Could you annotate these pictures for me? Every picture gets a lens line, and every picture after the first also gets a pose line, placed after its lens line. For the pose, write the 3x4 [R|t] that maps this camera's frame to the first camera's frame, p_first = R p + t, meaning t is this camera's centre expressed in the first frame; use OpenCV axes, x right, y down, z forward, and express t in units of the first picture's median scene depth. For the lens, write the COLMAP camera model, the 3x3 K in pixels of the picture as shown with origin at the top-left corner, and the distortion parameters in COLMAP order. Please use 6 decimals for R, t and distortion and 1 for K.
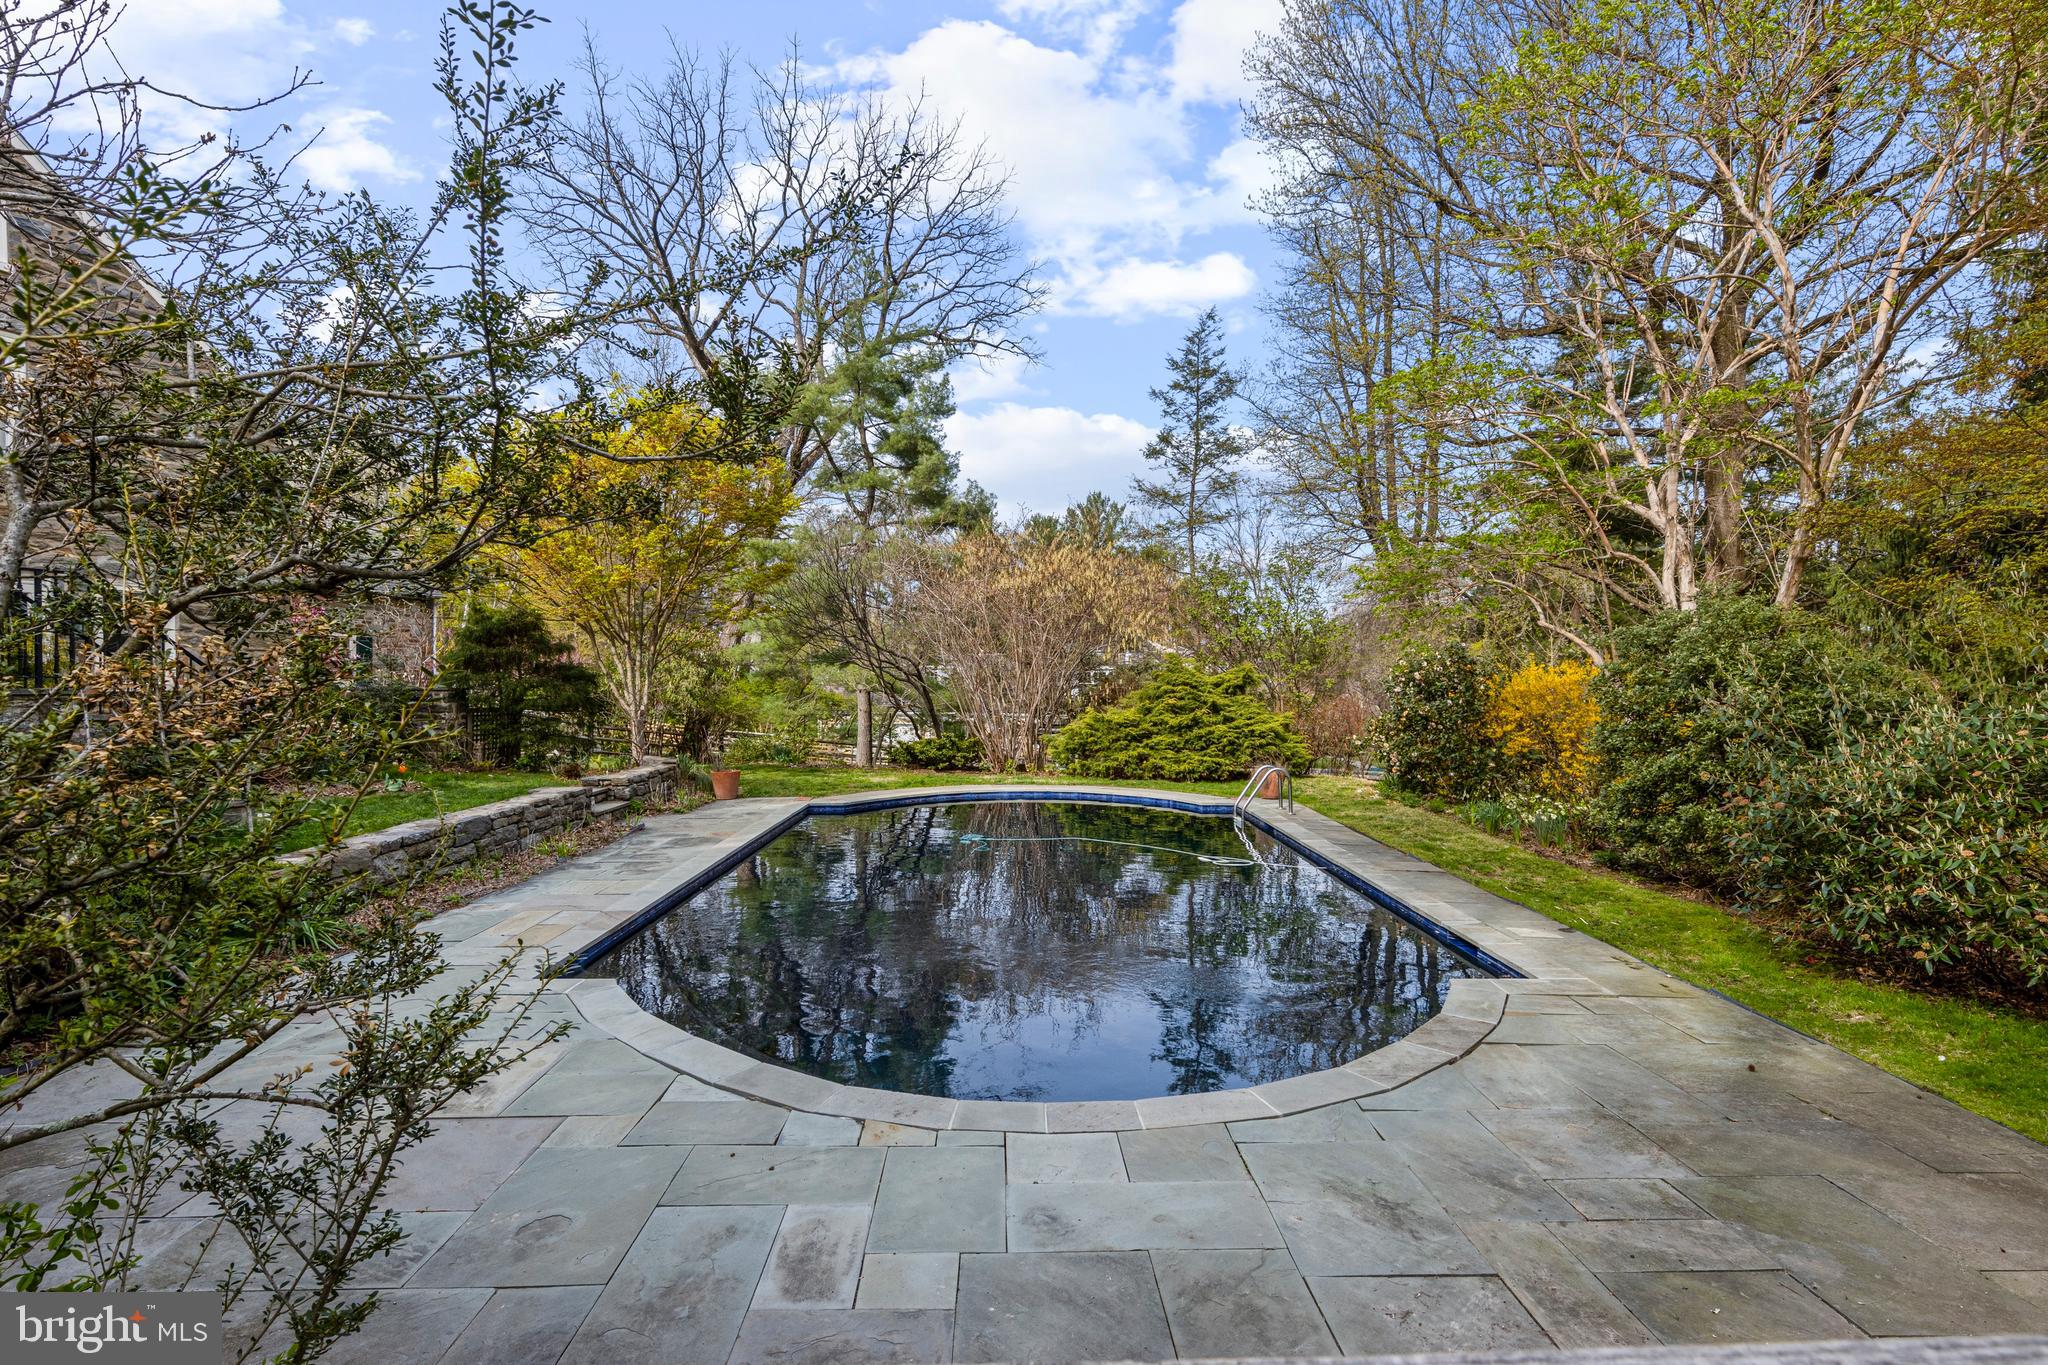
lens RADIAL K [[1028.0, 0, 1018.8], [0, 1028.0, 677.7], [0, 0, 1]] dist [-0.004636, -0.000282]
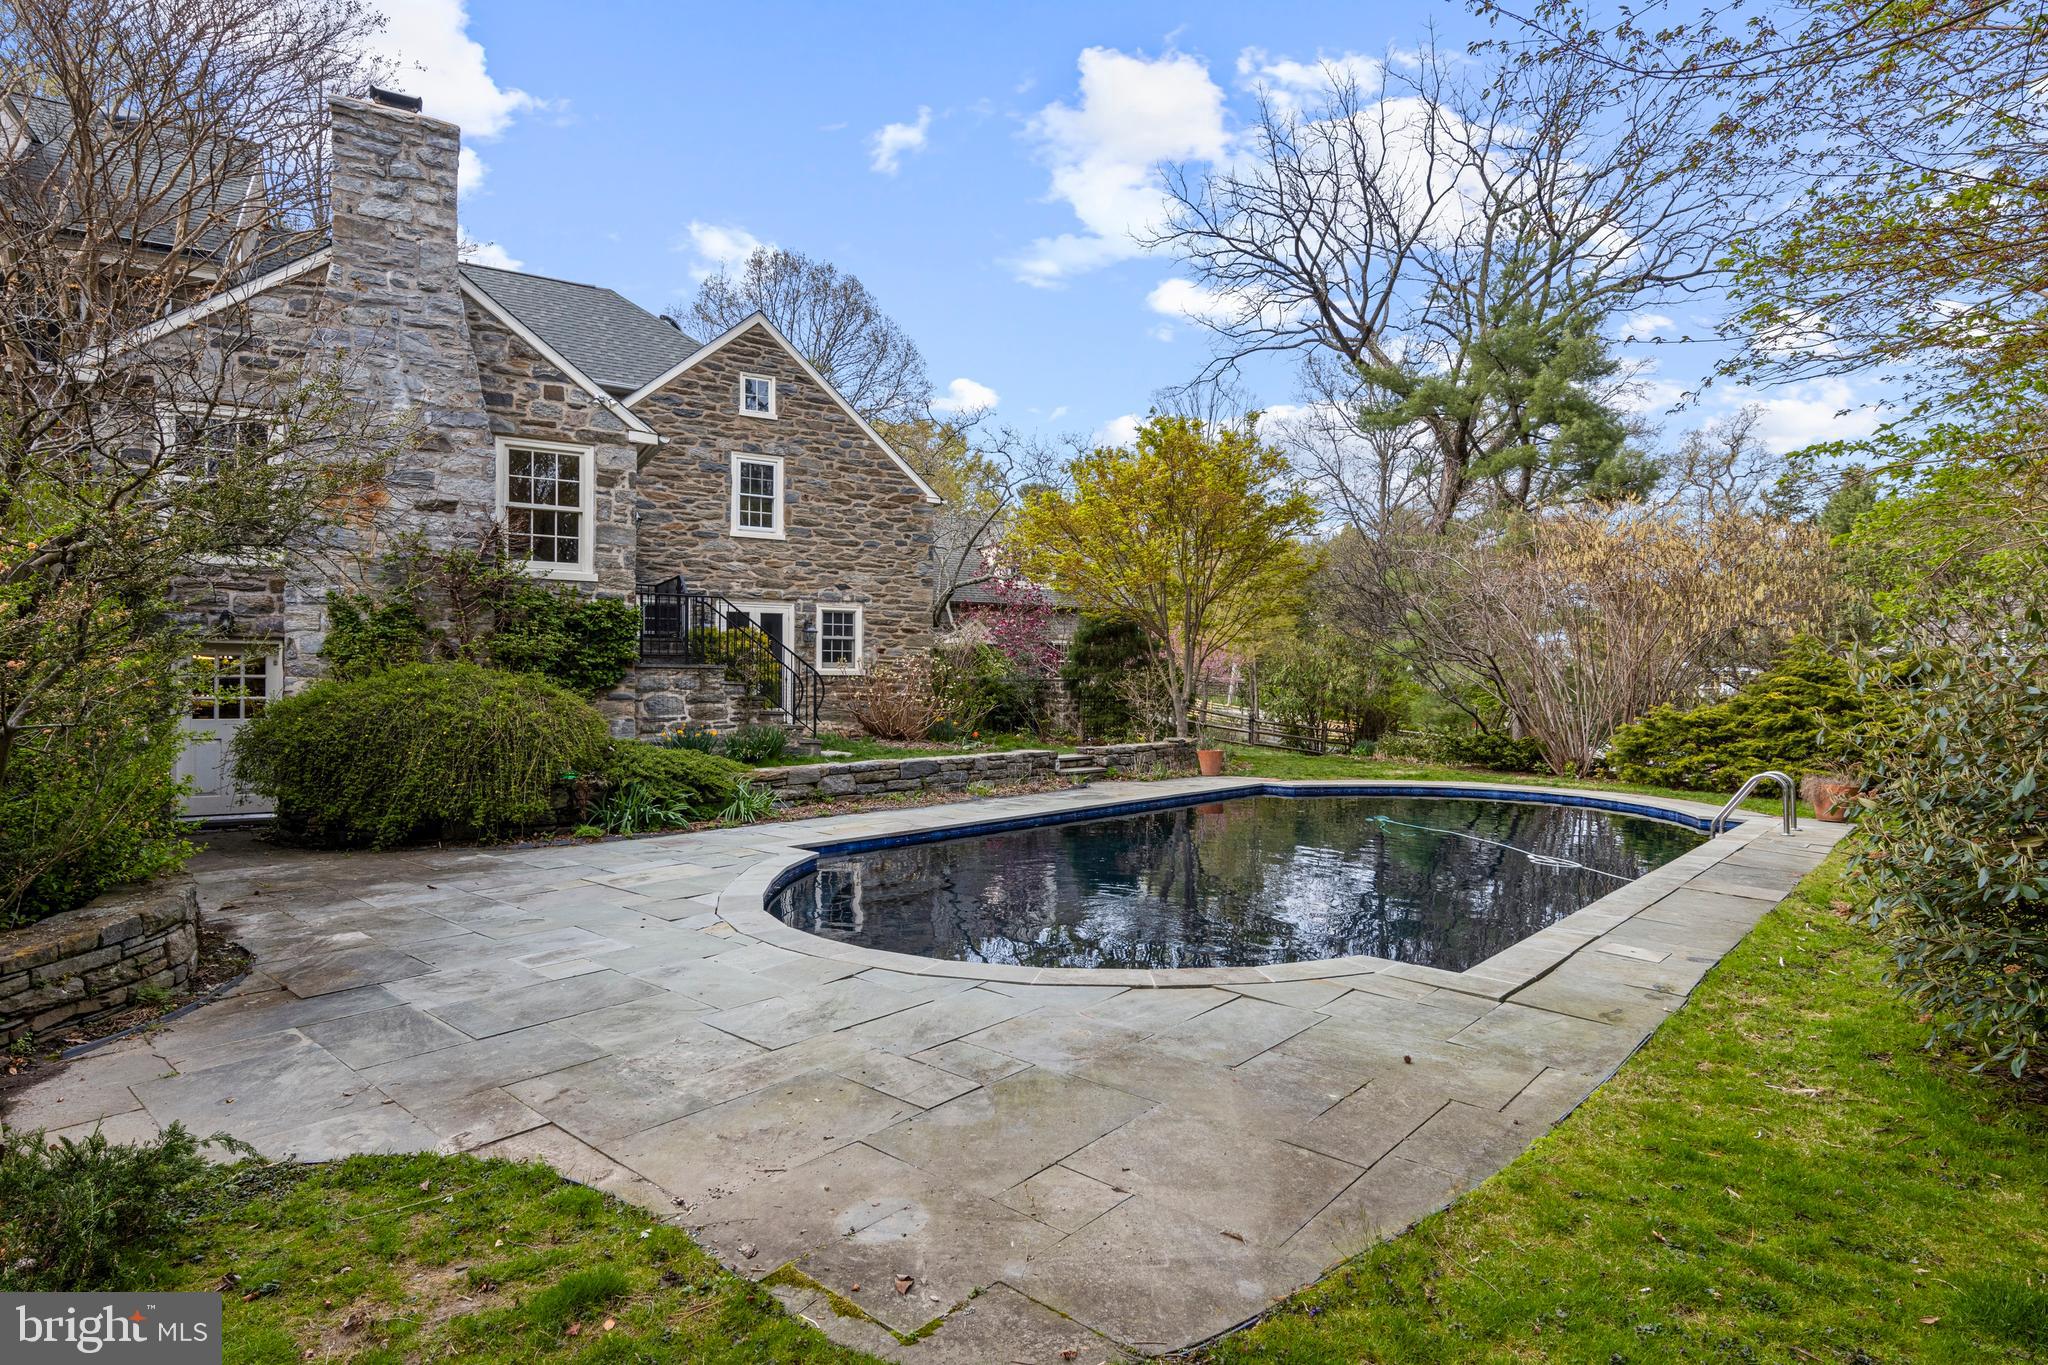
lens RADIAL K [[1028.0, 0, 1015.2], [0, 1028.0, 684.0], [0, 0, 1]] dist [-0.004636, -0.000282]
pose [[0.724182, 0.003582, -0.689599, 0.278257], [-0.003273, 0.999993, 0.001757, 0.014261], [0.689601, 0.000985, 0.724189, 0.034680]]
